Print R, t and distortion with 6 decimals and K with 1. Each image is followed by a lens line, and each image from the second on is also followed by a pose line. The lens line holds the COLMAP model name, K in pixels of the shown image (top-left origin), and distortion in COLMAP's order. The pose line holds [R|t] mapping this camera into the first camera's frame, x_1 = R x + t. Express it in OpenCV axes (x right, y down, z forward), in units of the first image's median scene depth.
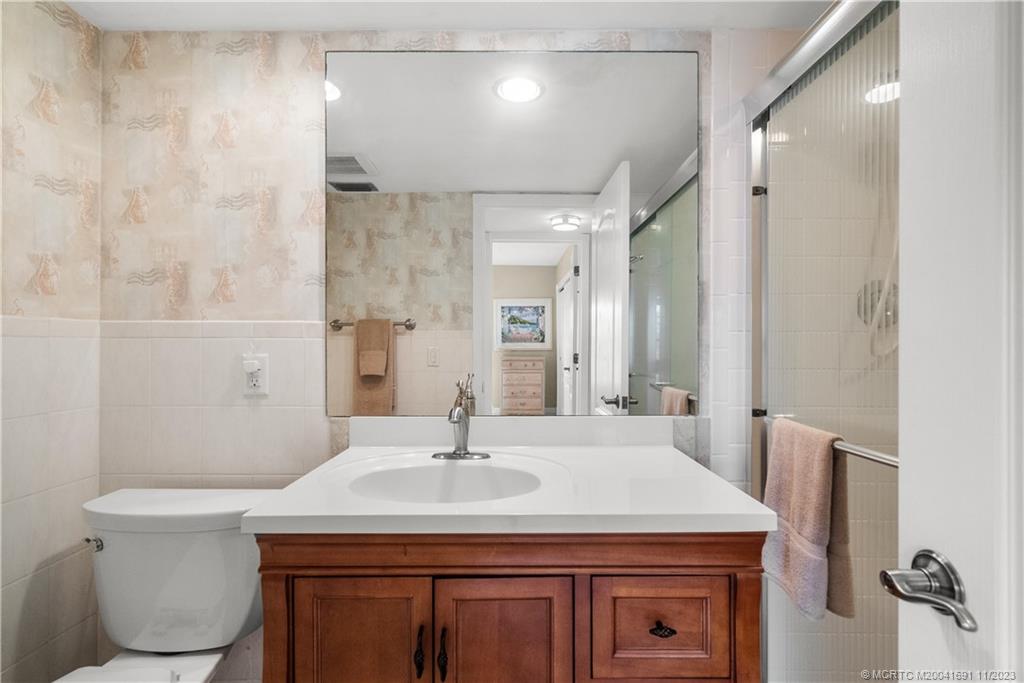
lens RADIAL K [[471.8, 0, 516.5], [0, 471.8, 333.9], [0, 0, 1]] dist [0.003418, 0.000351]
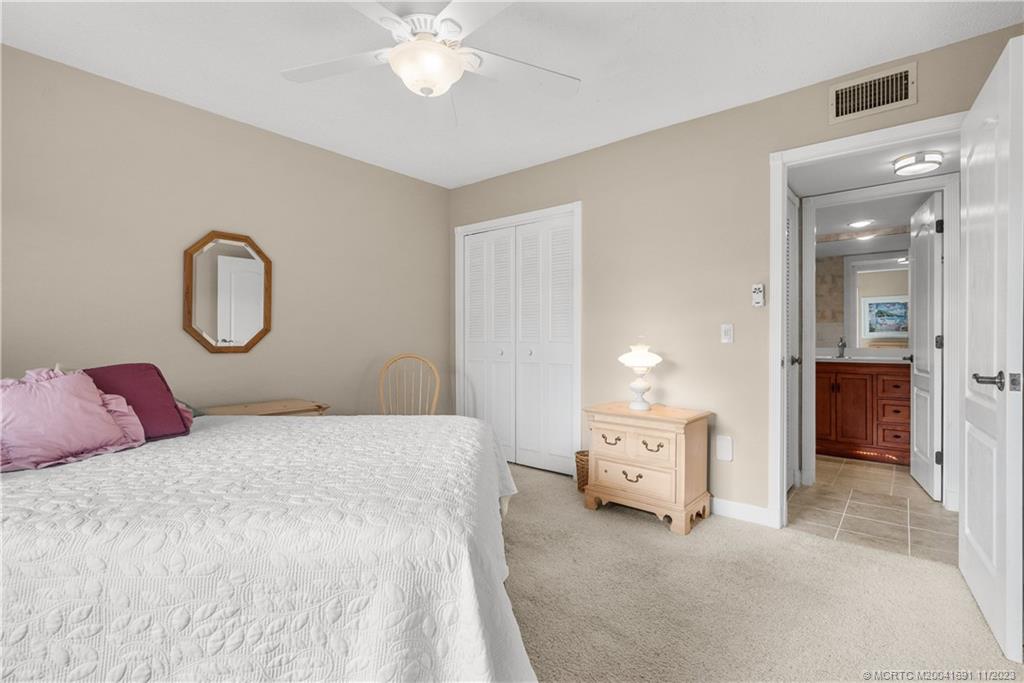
lens RADIAL K [[471.8, 0, 516.5], [0, 471.8, 333.9], [0, 0, 1]] dist [0.003418, 0.000351]
pose [[0.770566, -0.002437, -0.637356, 0.050680], [0.009907, 0.999918, 0.008155, 0.004692], [0.637284, -0.012599, 0.770526, -0.628536]]
